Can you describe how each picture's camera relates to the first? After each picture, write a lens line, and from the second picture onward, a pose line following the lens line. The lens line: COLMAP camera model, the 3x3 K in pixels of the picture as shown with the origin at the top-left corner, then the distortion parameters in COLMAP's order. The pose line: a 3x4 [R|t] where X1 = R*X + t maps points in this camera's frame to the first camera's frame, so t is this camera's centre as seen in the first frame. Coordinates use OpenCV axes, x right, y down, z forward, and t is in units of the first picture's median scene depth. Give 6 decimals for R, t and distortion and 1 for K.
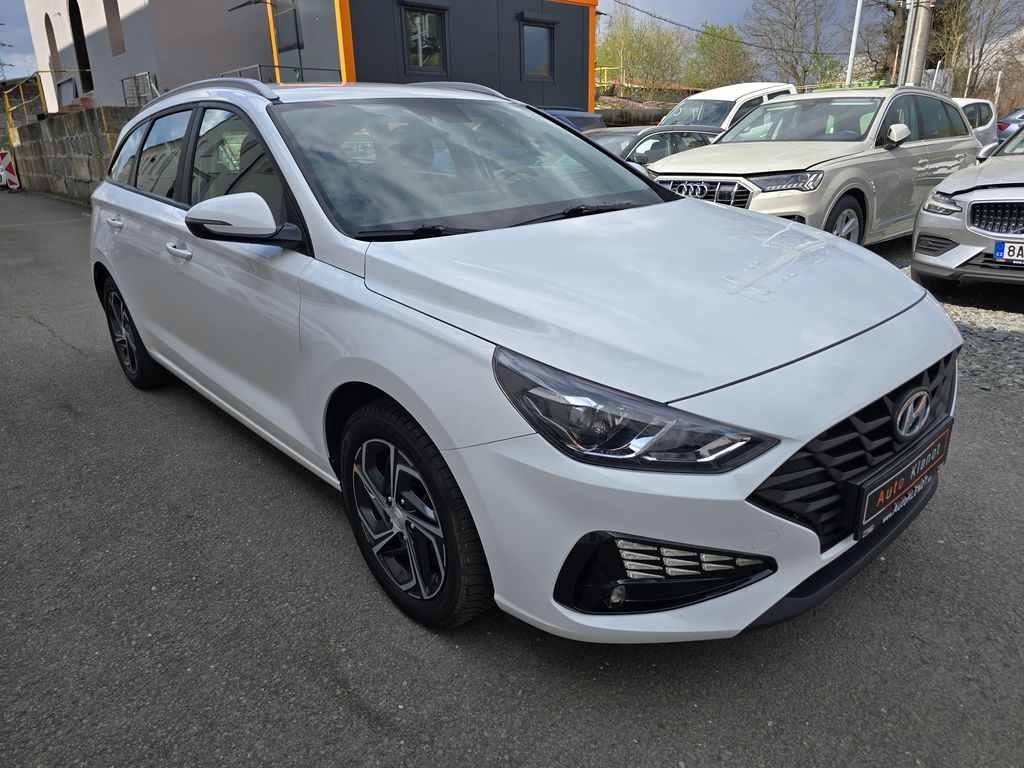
lens RADIAL K [[684.6, 0, 512.0], [0, 684.6, 384.0], [0, 0, 1]] dist [0.001750, -0.018641]
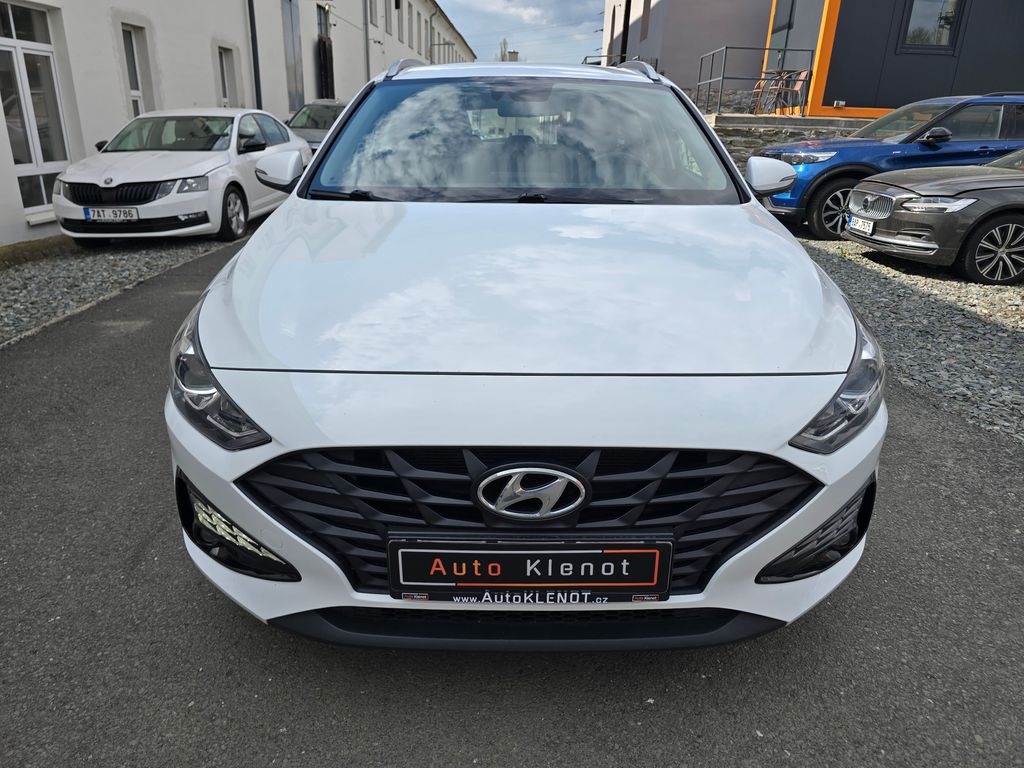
lens RADIAL K [[684.6, 0, 512.0], [0, 684.6, 384.0], [0, 0, 1]] dist [0.001750, -0.018641]
pose [[0.738522, 0.269415, -0.618062, 0.981533], [-0.256752, 0.960004, 0.111675, -0.146464], [0.623429, 0.076214, 0.778157, 0.380177]]
